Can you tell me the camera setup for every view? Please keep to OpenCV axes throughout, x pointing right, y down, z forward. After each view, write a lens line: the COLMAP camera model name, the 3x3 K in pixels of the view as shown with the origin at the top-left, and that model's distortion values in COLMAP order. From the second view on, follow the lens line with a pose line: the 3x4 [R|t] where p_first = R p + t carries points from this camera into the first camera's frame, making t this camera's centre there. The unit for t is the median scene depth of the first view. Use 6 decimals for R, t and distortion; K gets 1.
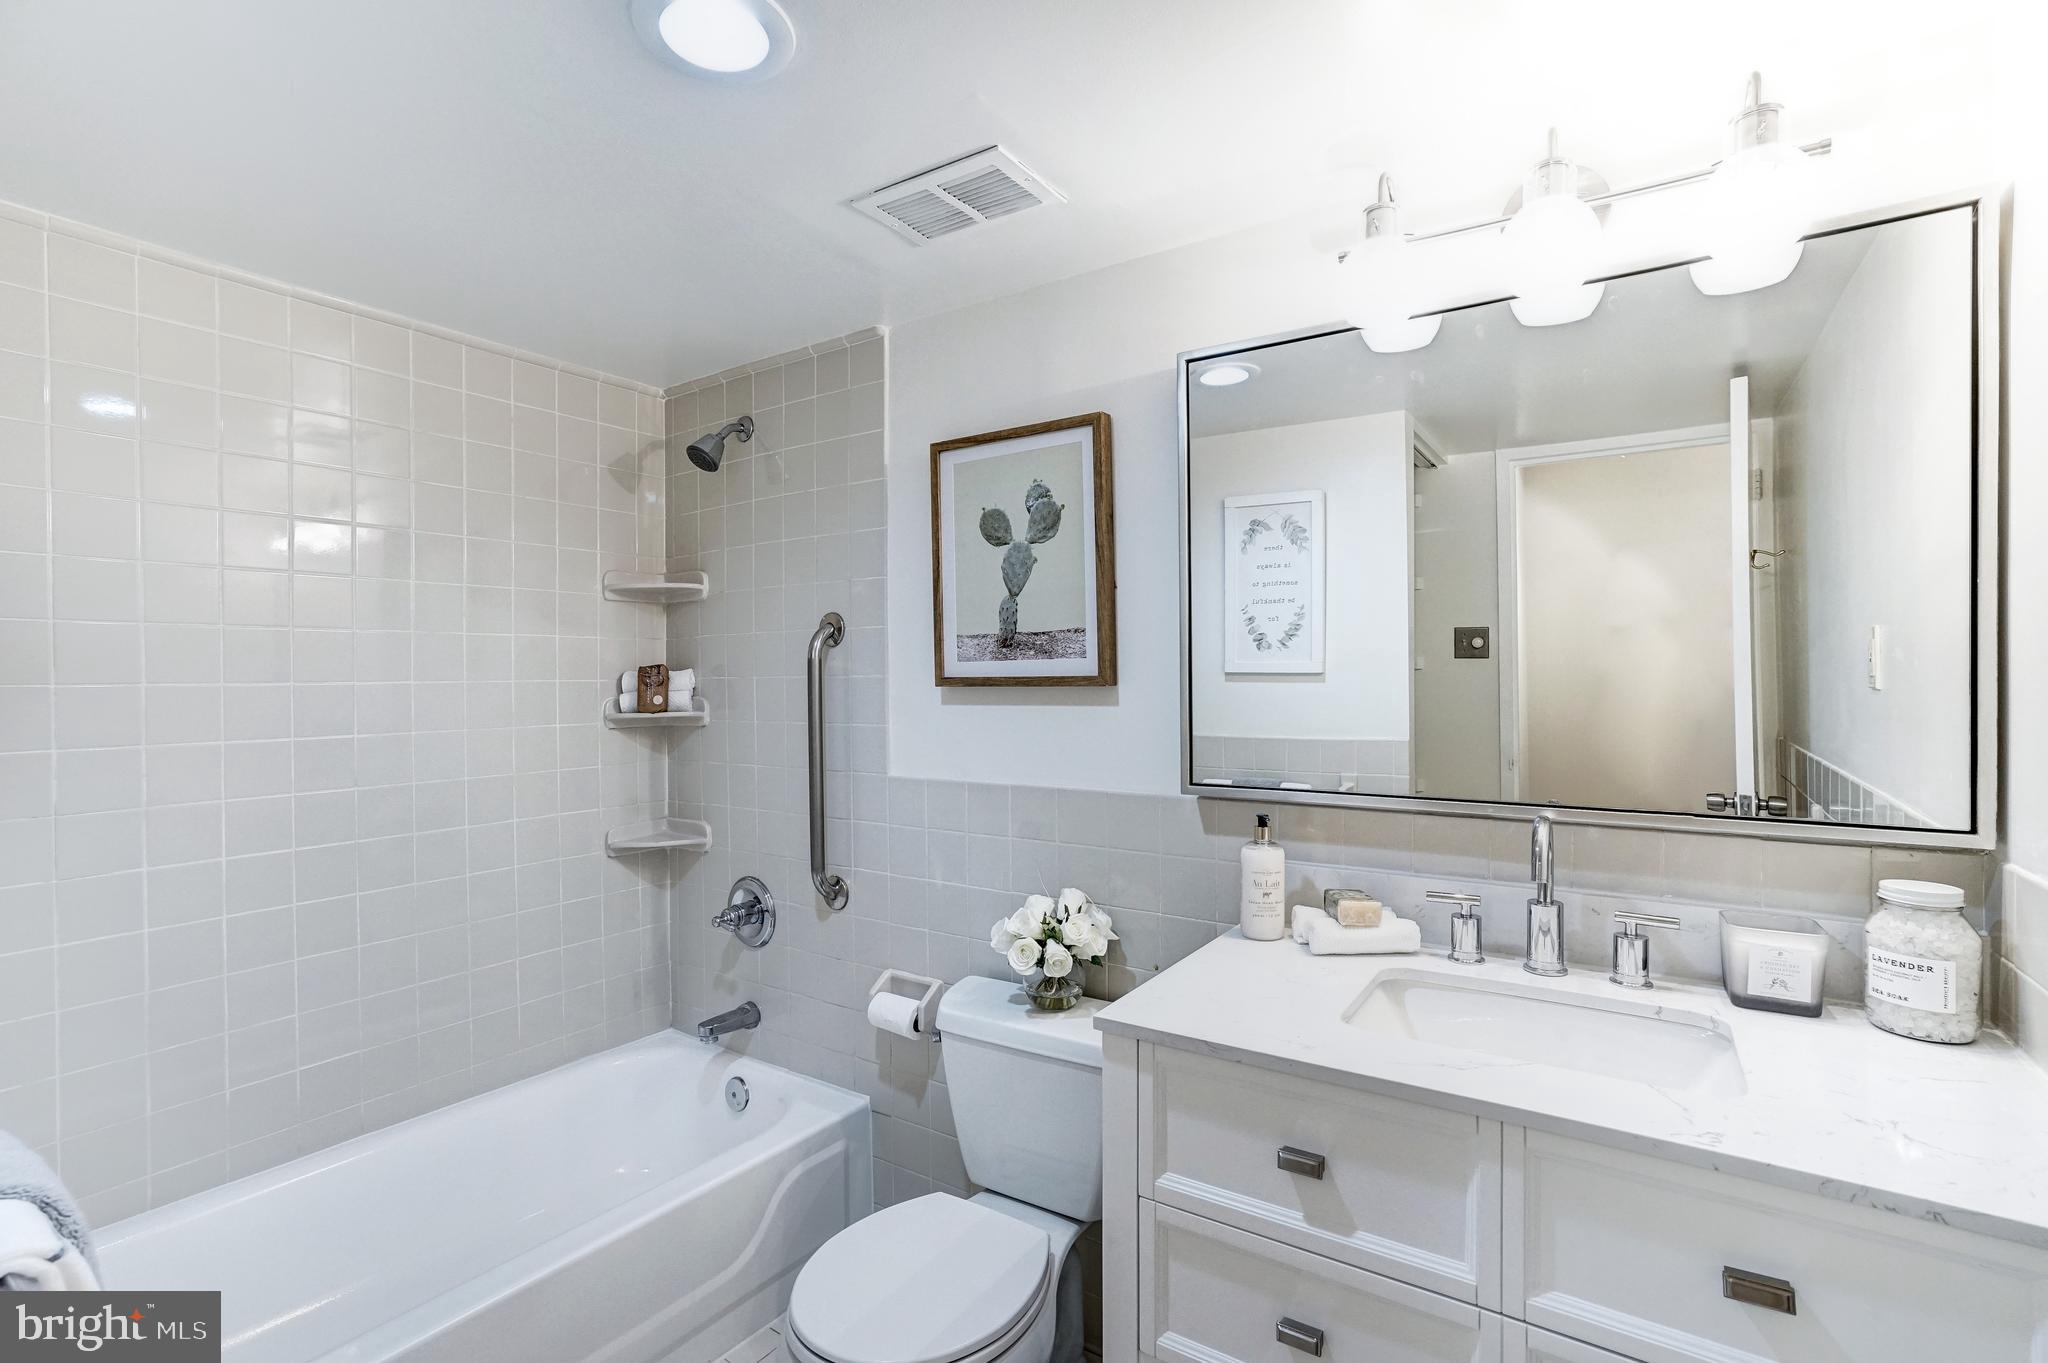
lens RADIAL K [[950.3, 0, 1024.0], [0, 950.3, 681.5], [0, 0, 1]] dist [-0.027840, 0.021674]
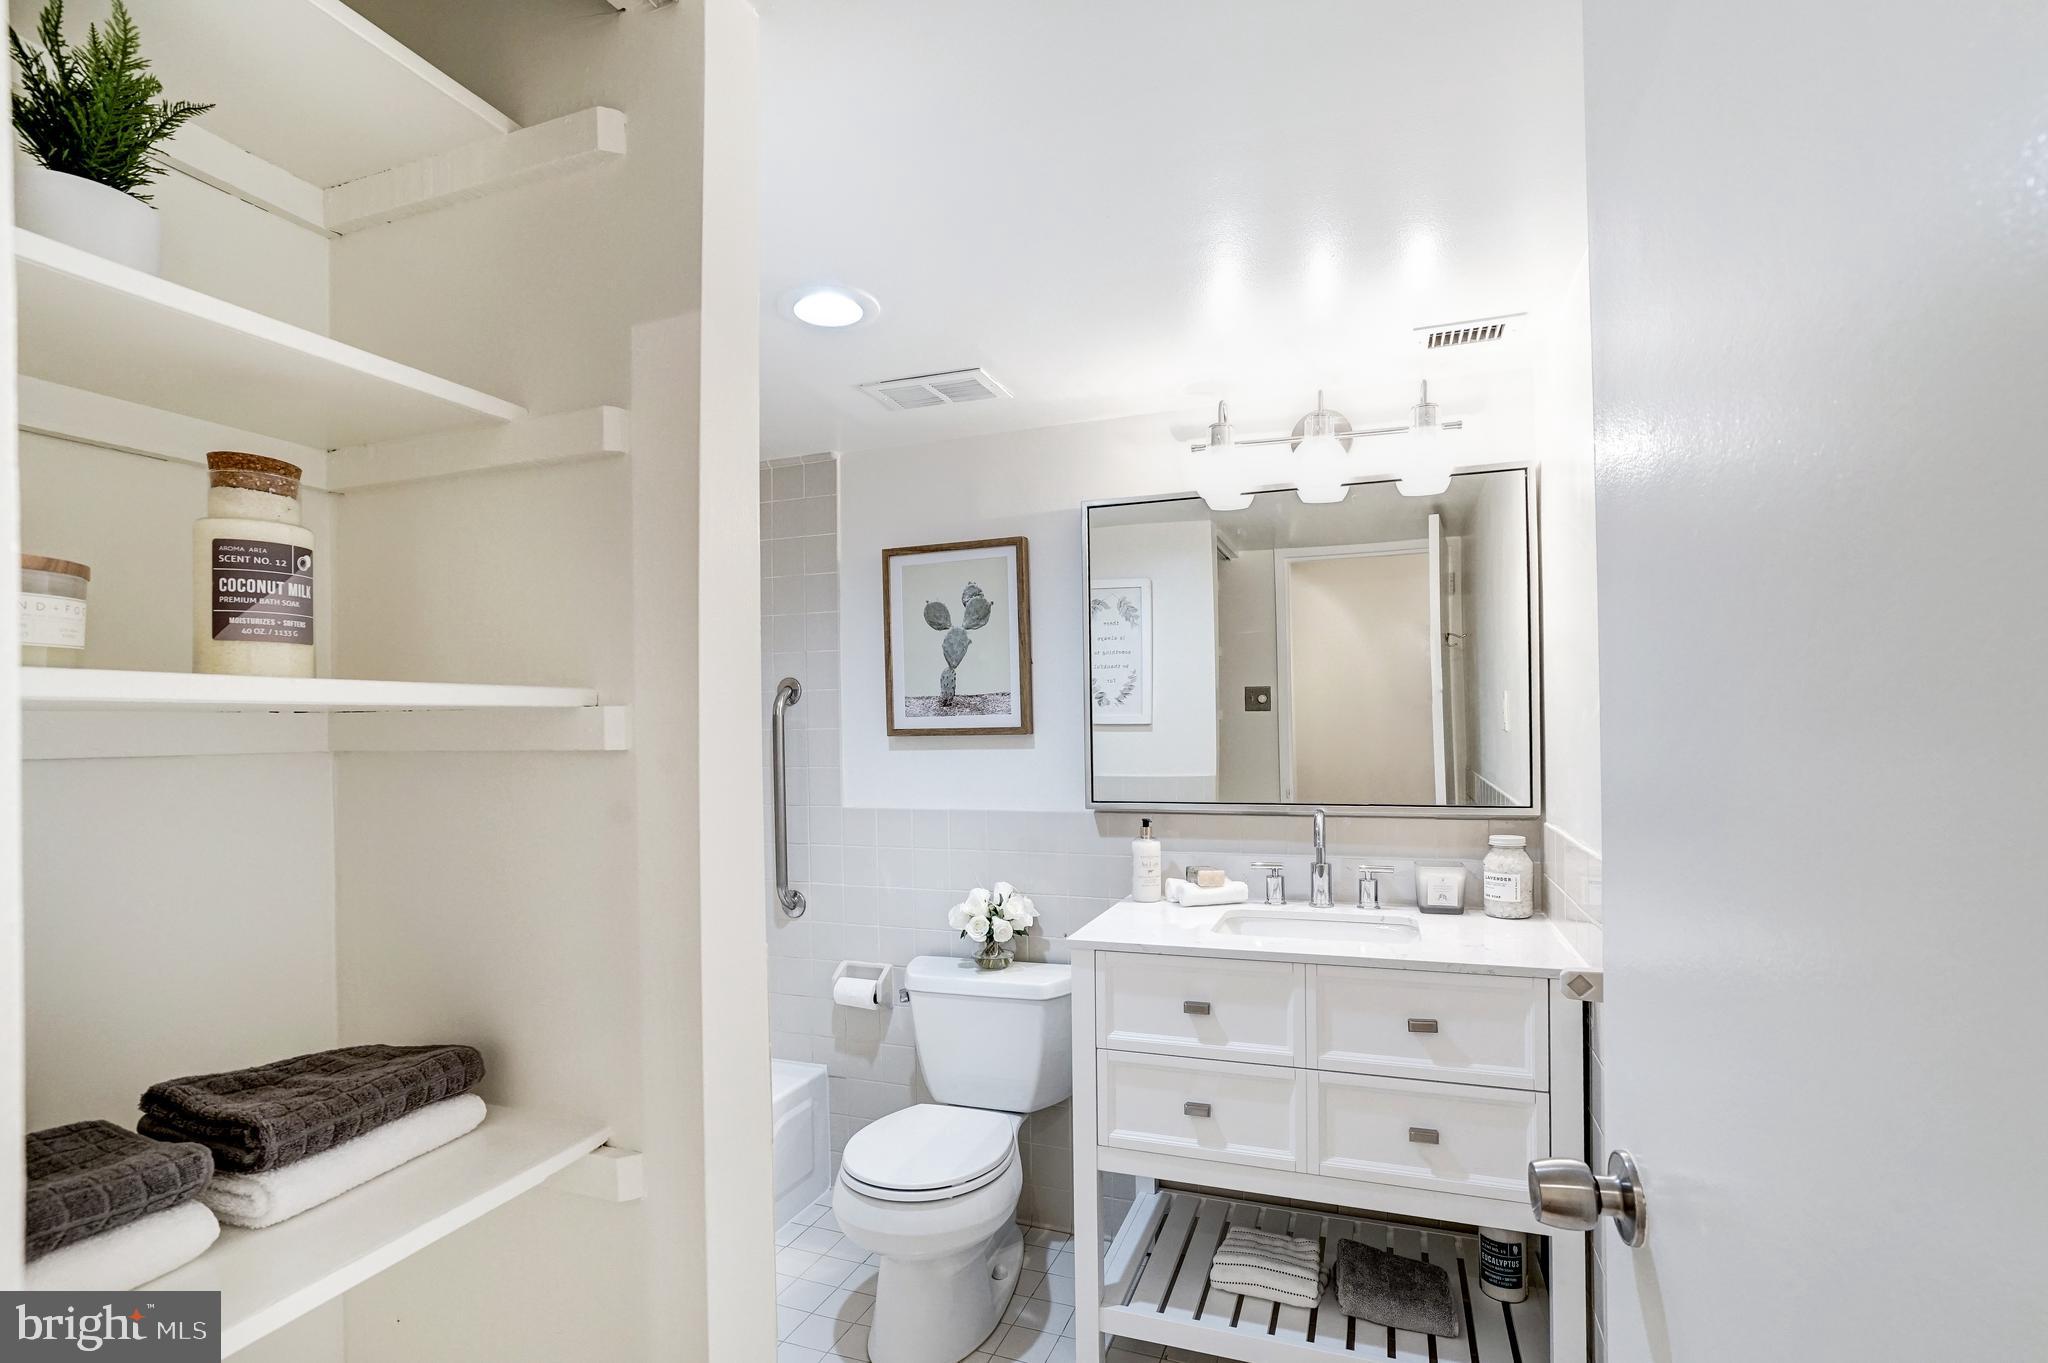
lens RADIAL K [[978.9, 0, 1025.6], [0, 978.9, 728.9], [0, 0, 1]] dist [-0.023643, 0.023981]
pose [[0.974262, -0.006070, 0.225337, -0.235048], [0.008251, 0.999928, -0.008740, 0.009322], [-0.225268, 0.010375, 0.974242, -0.385787]]
